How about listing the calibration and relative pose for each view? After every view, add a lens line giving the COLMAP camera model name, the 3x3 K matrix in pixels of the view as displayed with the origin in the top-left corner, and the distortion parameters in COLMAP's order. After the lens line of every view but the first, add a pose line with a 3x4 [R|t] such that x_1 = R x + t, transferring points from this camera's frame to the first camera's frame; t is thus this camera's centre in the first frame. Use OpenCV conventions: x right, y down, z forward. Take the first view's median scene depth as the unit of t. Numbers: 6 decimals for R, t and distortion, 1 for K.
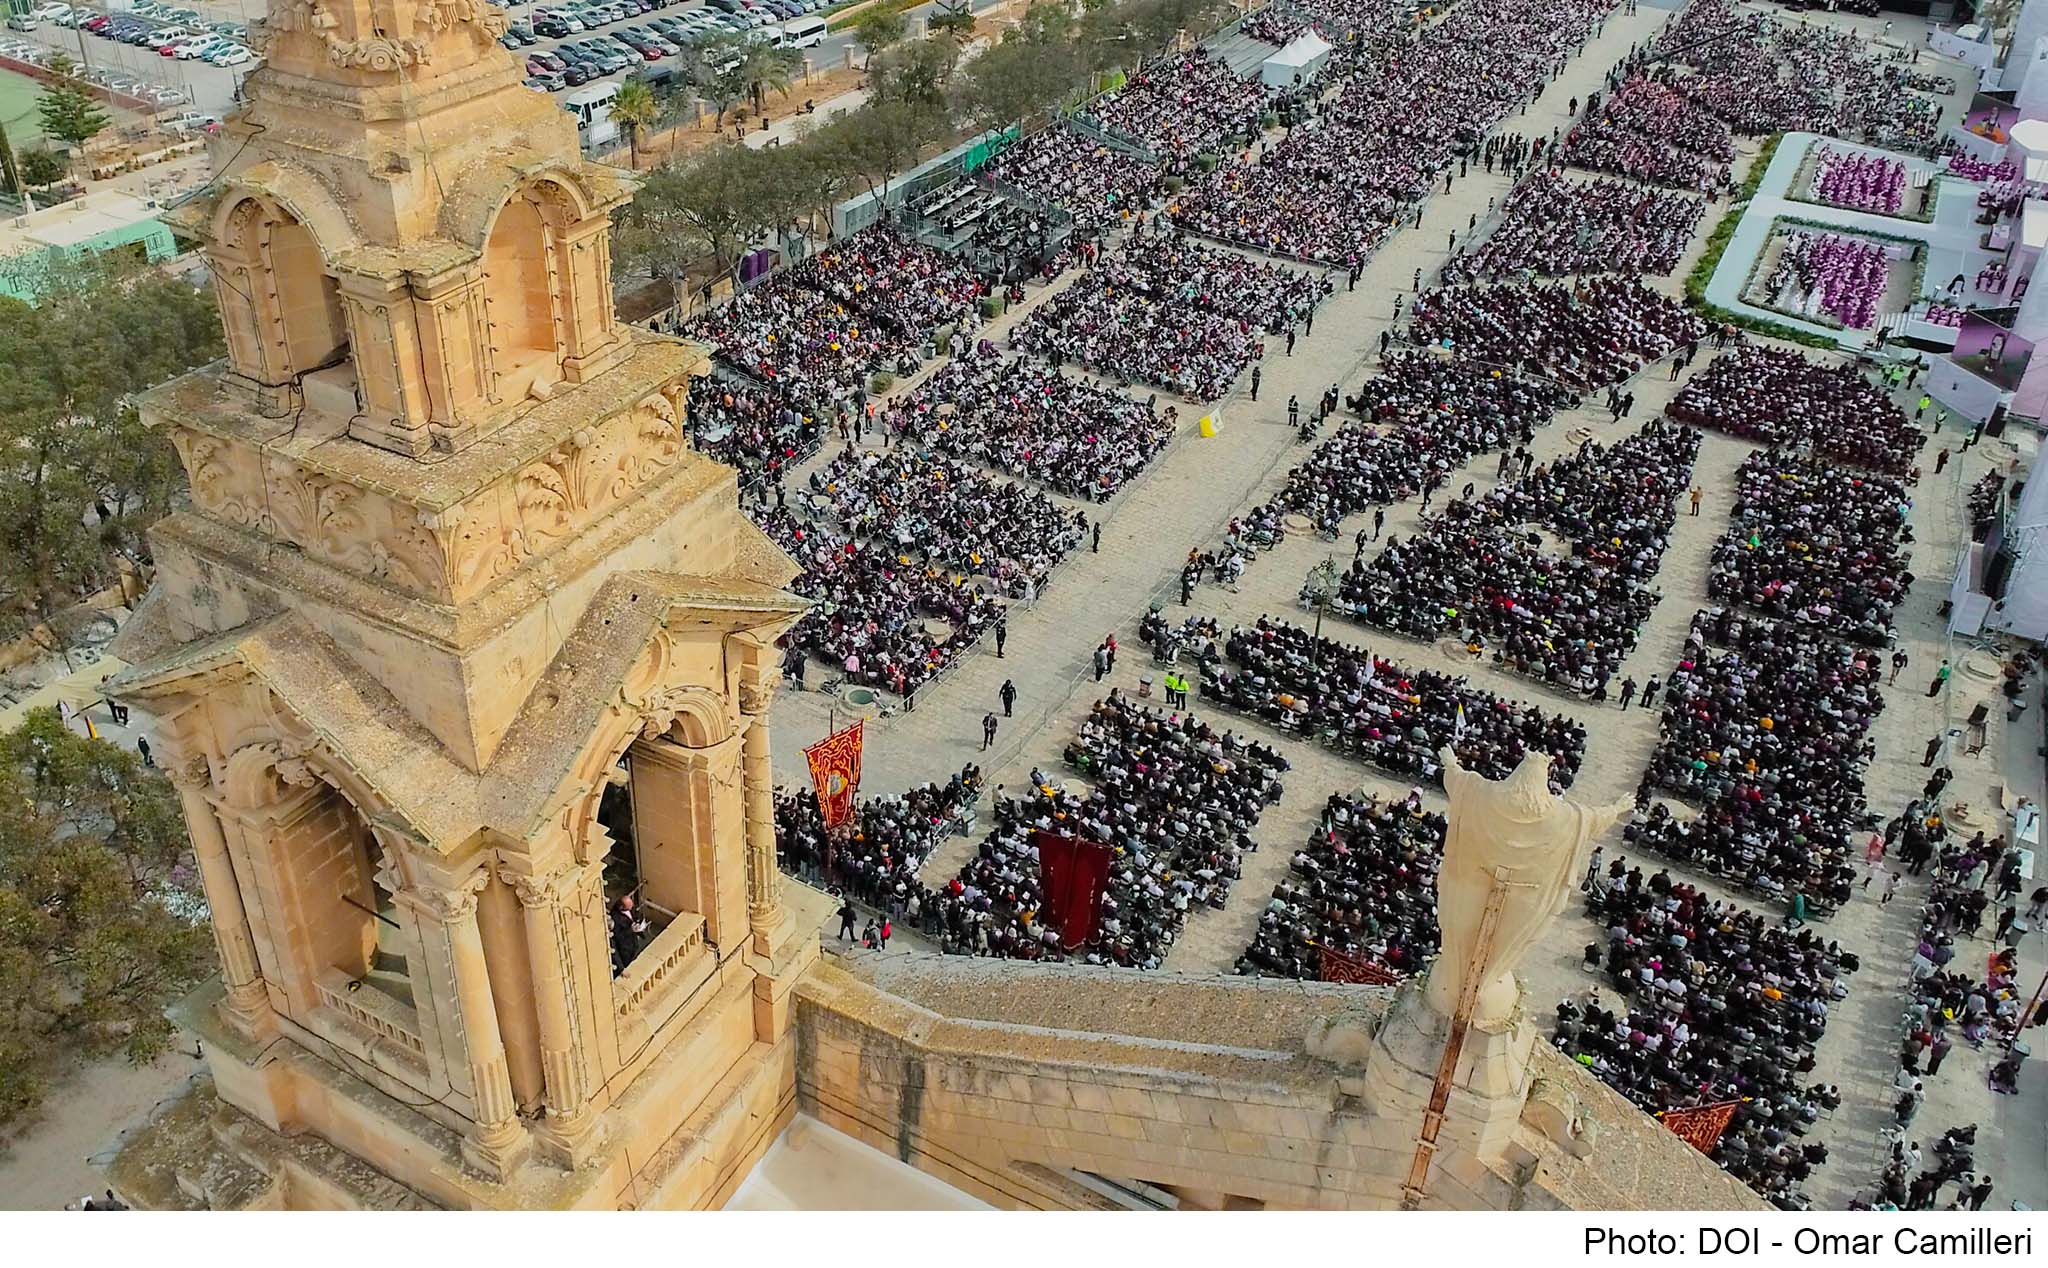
lens RADIAL K [[1641.0, 0, 900.5], [0, 1641.0, 570.0], [0, 0, 1]] dist [0.000506, -0.005903]
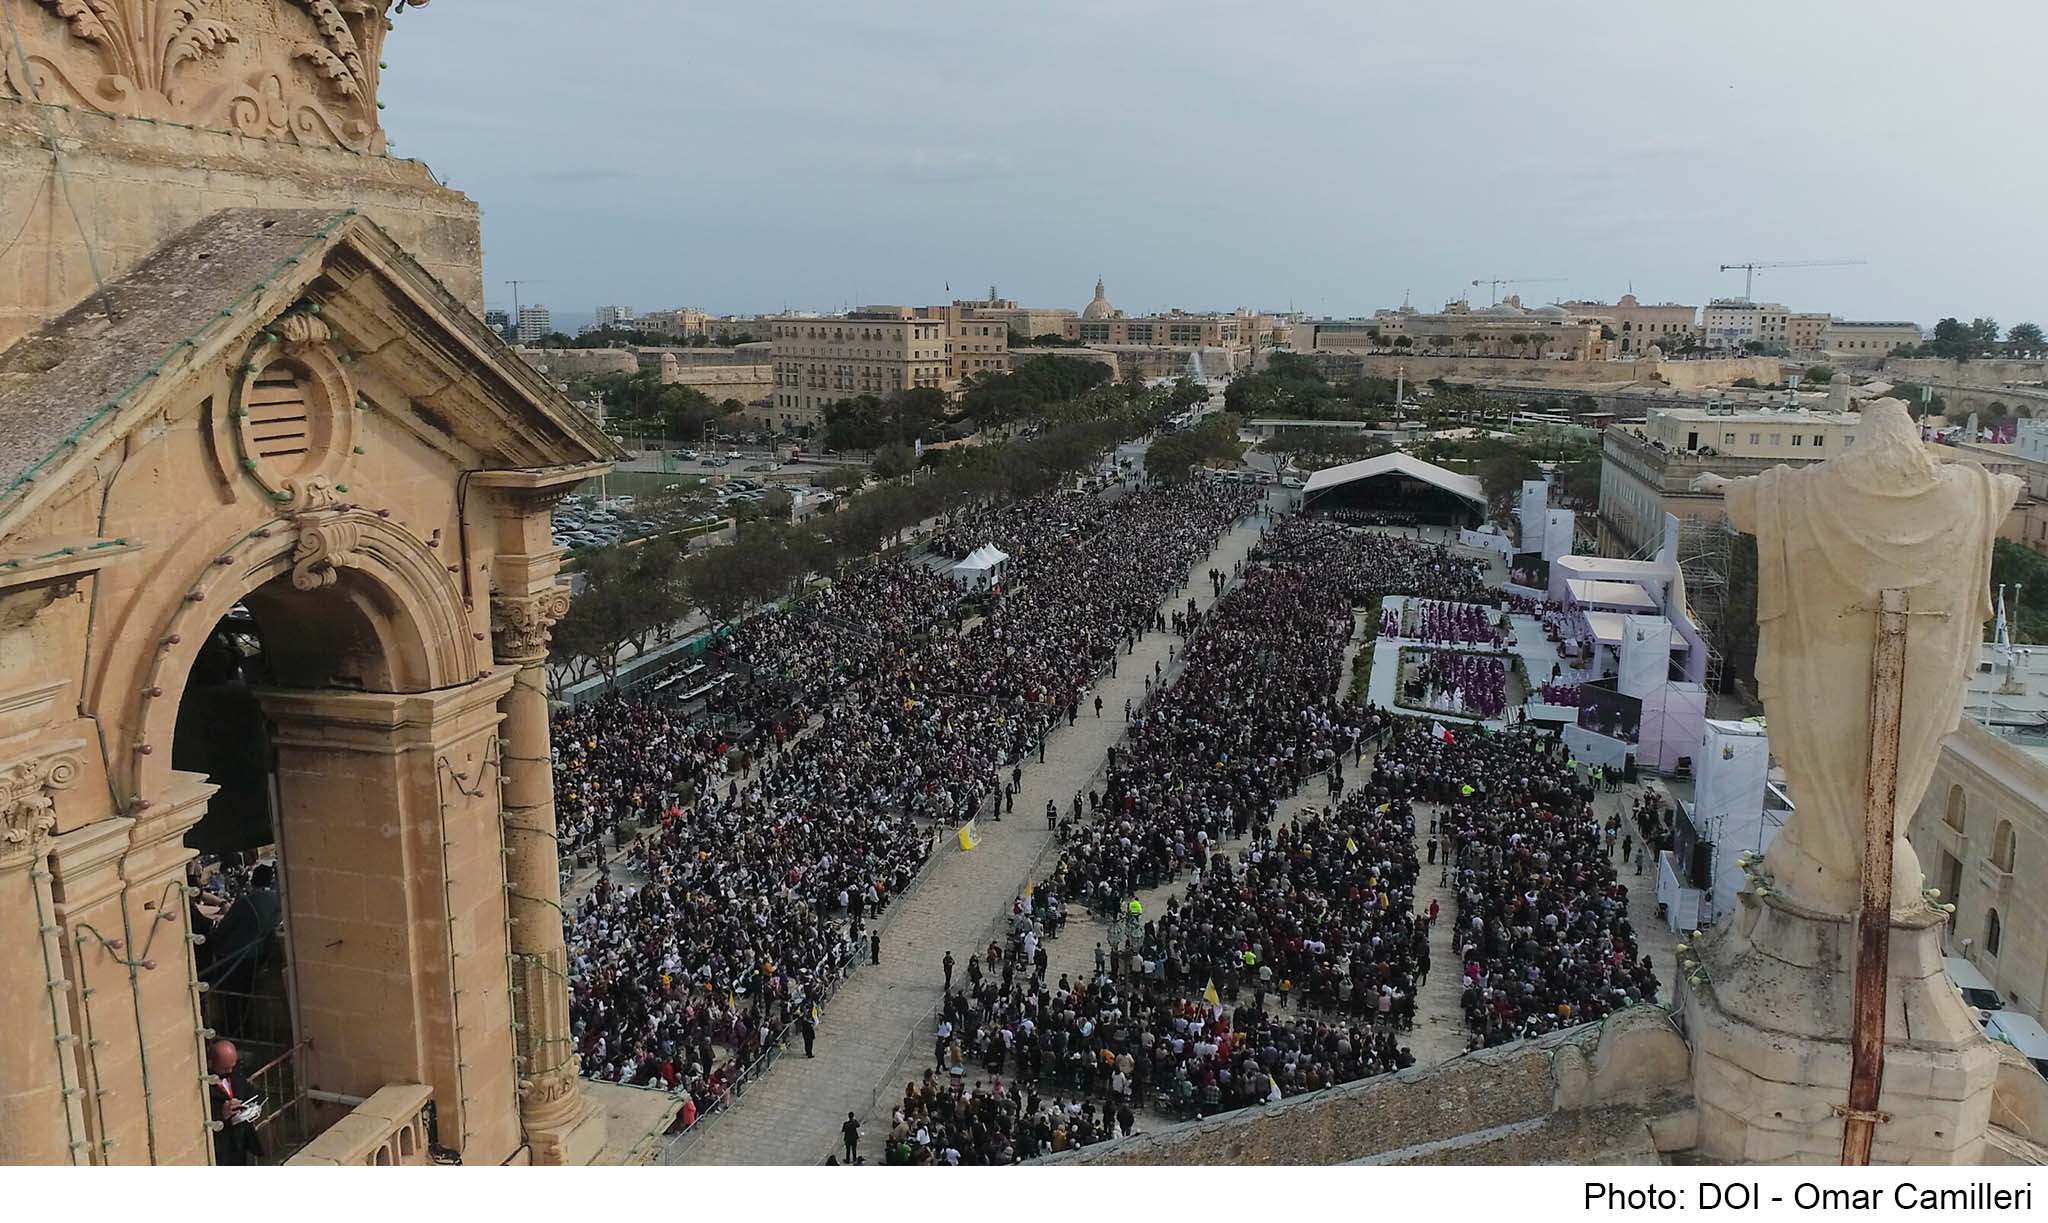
lens RADIAL K [[1455.7, 0, 1031.6], [0, 1455.7, 601.2], [0, 0, 1]] dist [-0.006744, 0.002152]
pose [[0.957363, -0.054384, 0.283724, -0.018461], [0.150492, 0.932221, -0.329114, 0.076333], [-0.246594, 0.357780, 0.900658, 0.150096]]
